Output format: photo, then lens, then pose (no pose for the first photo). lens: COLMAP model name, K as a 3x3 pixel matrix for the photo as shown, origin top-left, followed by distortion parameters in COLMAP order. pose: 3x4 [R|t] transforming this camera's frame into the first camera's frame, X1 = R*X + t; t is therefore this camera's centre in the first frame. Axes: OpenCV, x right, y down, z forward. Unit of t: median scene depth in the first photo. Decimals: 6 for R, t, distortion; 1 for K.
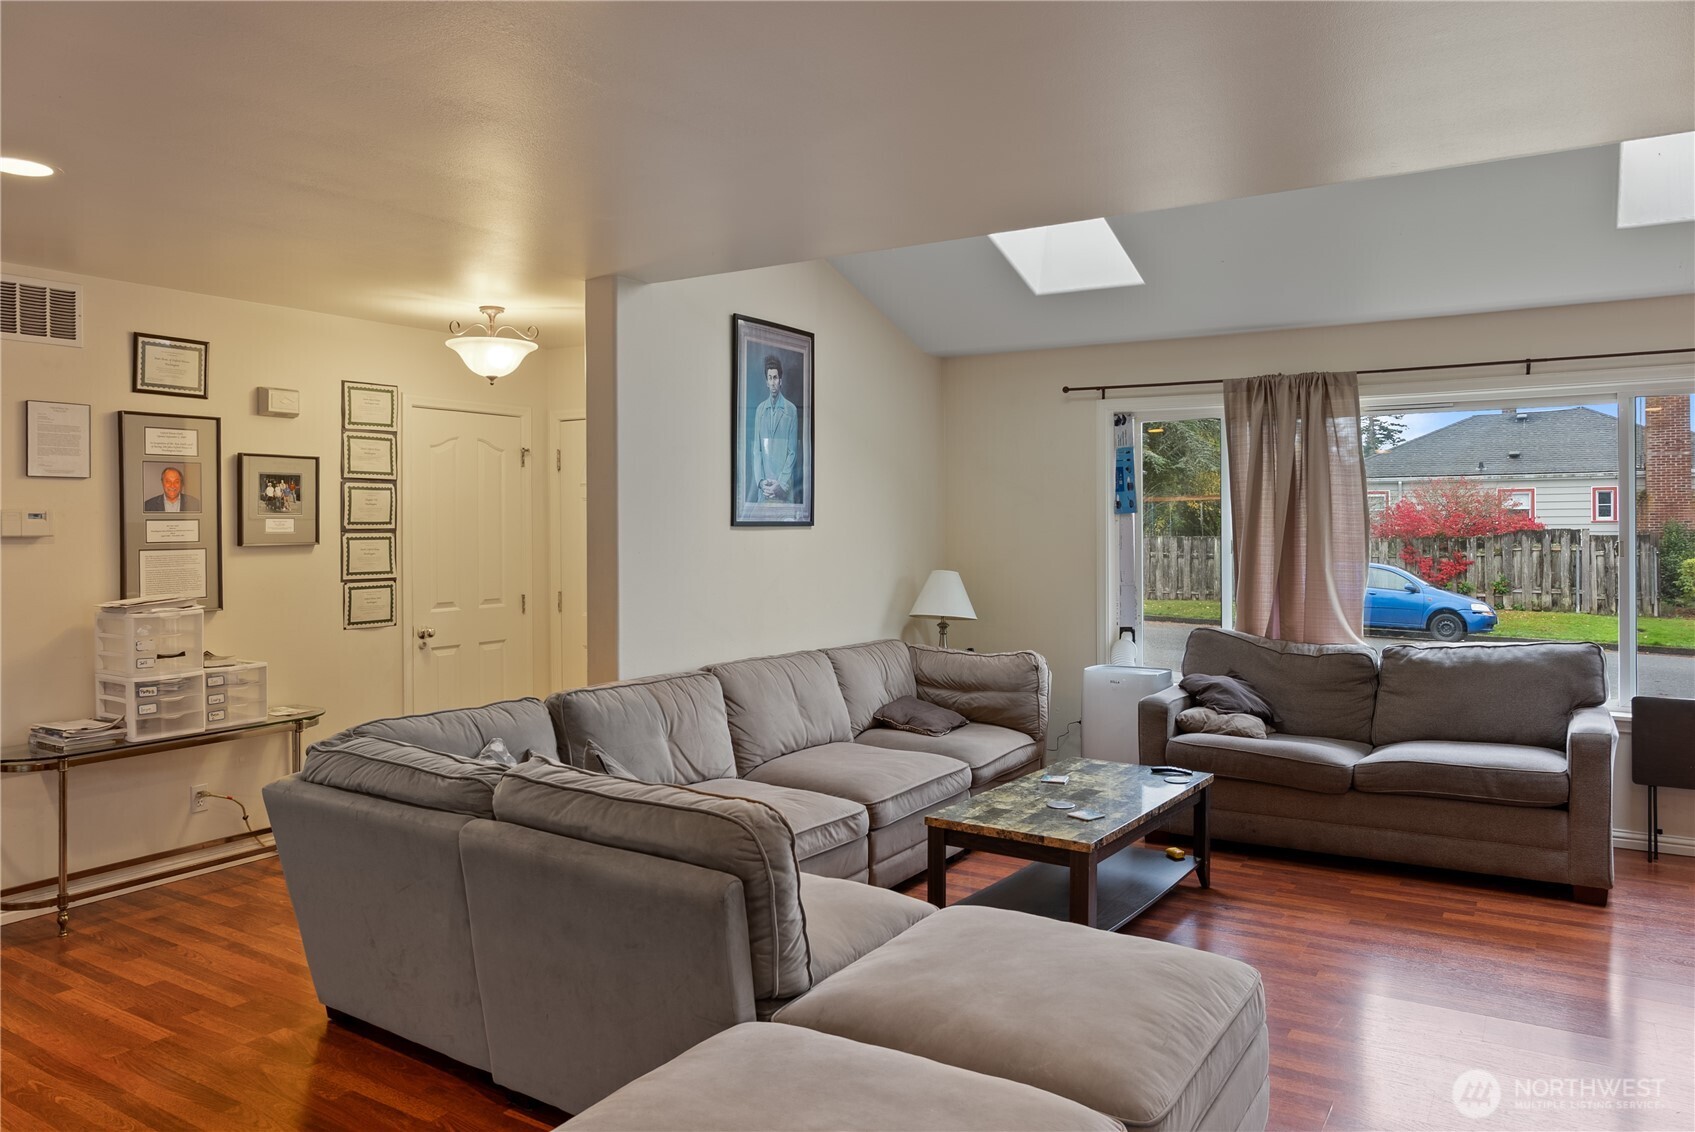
lens RADIAL K [[1215.5, 0, 814.4], [0, 1215.5, 527.9], [0, 0, 1]] dist [-0.034566, 0.032807]
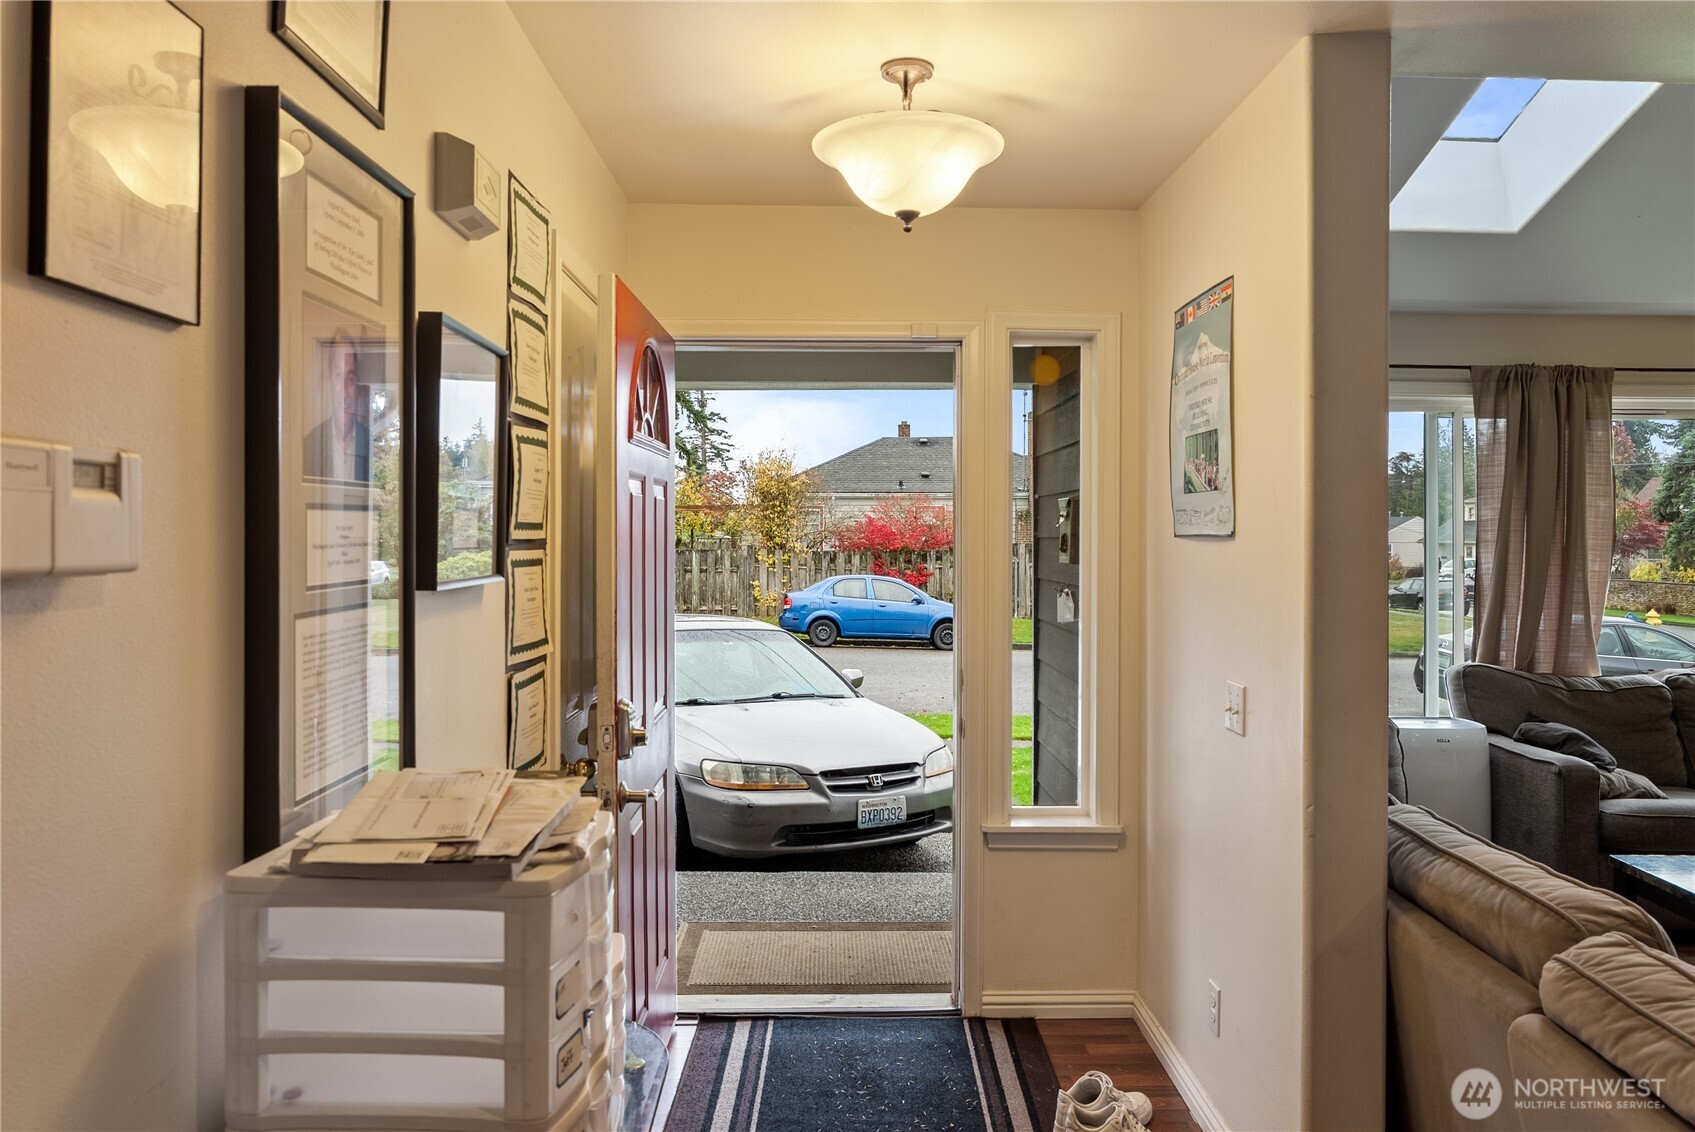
lens RADIAL K [[1215.5, 0, 828.9], [0, 1215.5, 526.4], [0, 0, 1]] dist [-0.034566, 0.032807]
pose [[0.825764, 0.011295, 0.563902, -0.544904], [-0.005202, 0.999909, -0.012411, 0.001597], [-0.563991, 0.007315, 0.825748, 0.612526]]
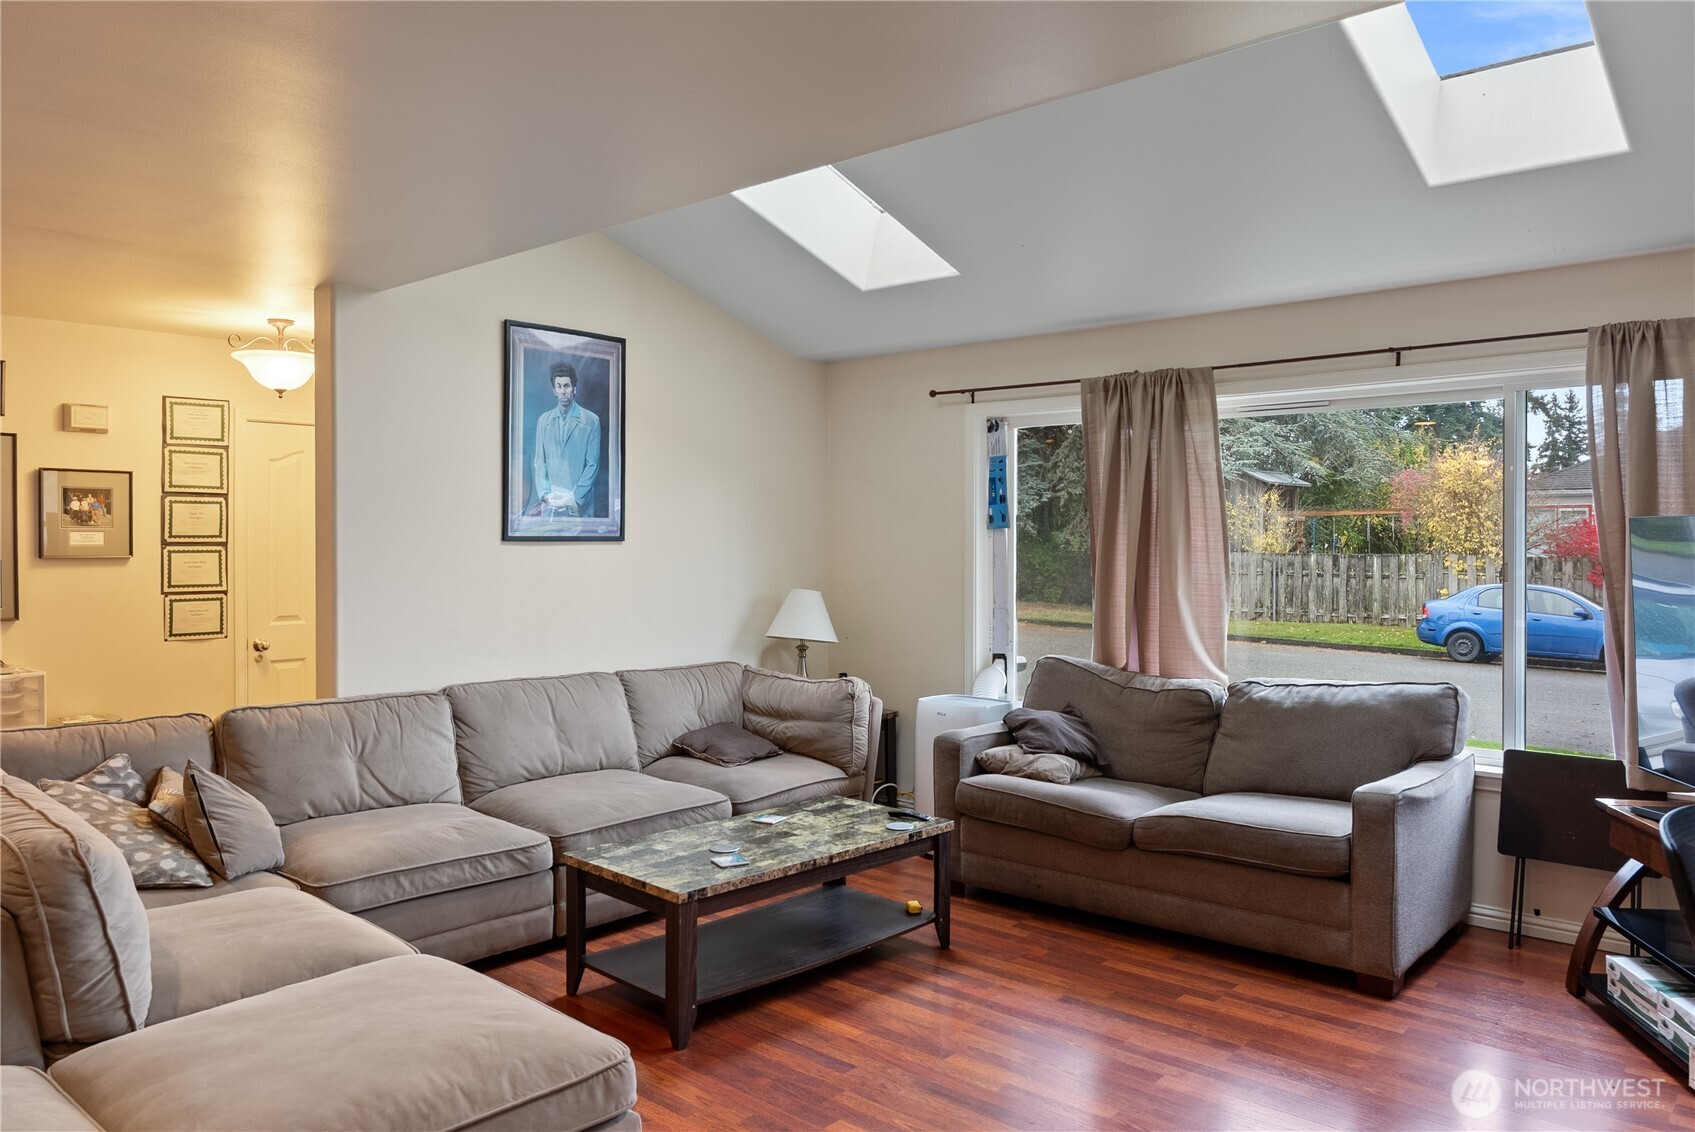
lens RADIAL K [[1215.5, 0, 831.7], [0, 1215.5, 562.5], [0, 0, 1]] dist [-0.034566, 0.032807]
pose [[0.985787, 0.007235, -0.167843, 0.335580], [-0.004480, 0.999849, 0.016788, -0.001509], [0.167939, -0.015797, 0.985671, 0.092066]]
